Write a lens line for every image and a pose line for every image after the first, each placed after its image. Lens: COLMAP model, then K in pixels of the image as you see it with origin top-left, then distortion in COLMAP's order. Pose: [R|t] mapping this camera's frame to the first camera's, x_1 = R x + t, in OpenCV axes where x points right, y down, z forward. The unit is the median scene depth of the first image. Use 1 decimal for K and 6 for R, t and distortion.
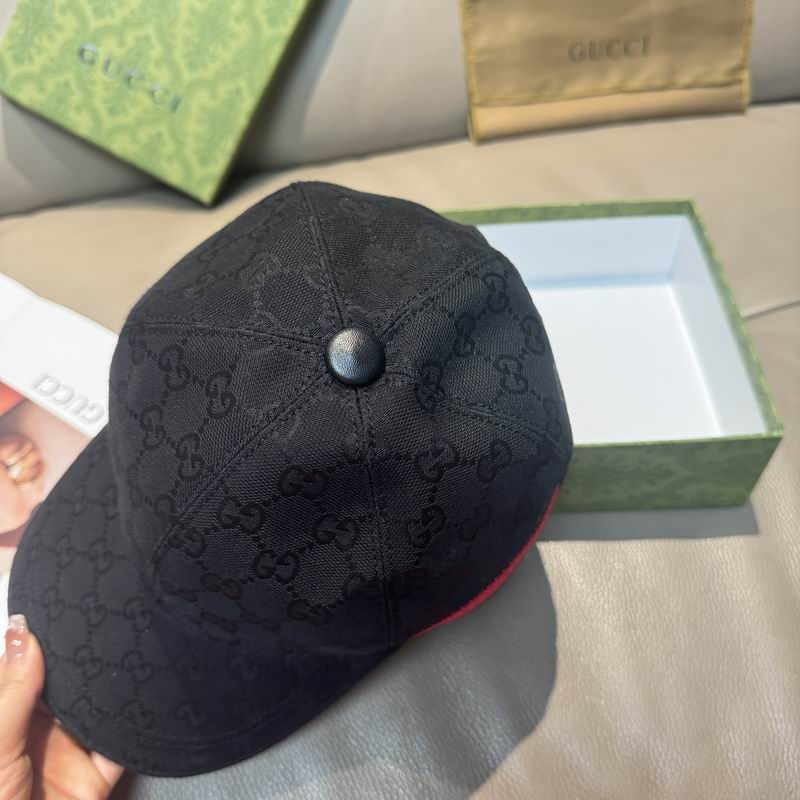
lens RADIAL K [[798.4, 0, 411.1], [0, 798.4, 399.4], [0, 0, 1]] dist [-0.050240, 0.018169]
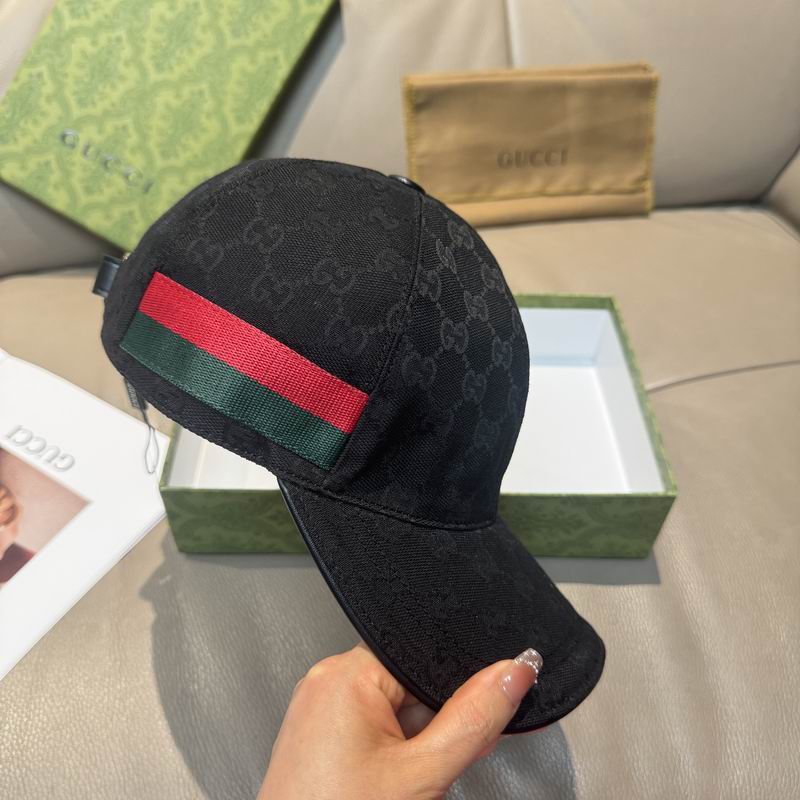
lens RADIAL K [[791.4, 0, 400.3], [0, 791.4, 402.2], [0, 0, 1]] dist [-0.010554, -0.044370]
pose [[0.996124, 0.026809, 0.083771, -0.030347], [-0.019047, 0.995566, -0.092118, 0.021926], [-0.085869, 0.090166, 0.992218, -0.101573]]
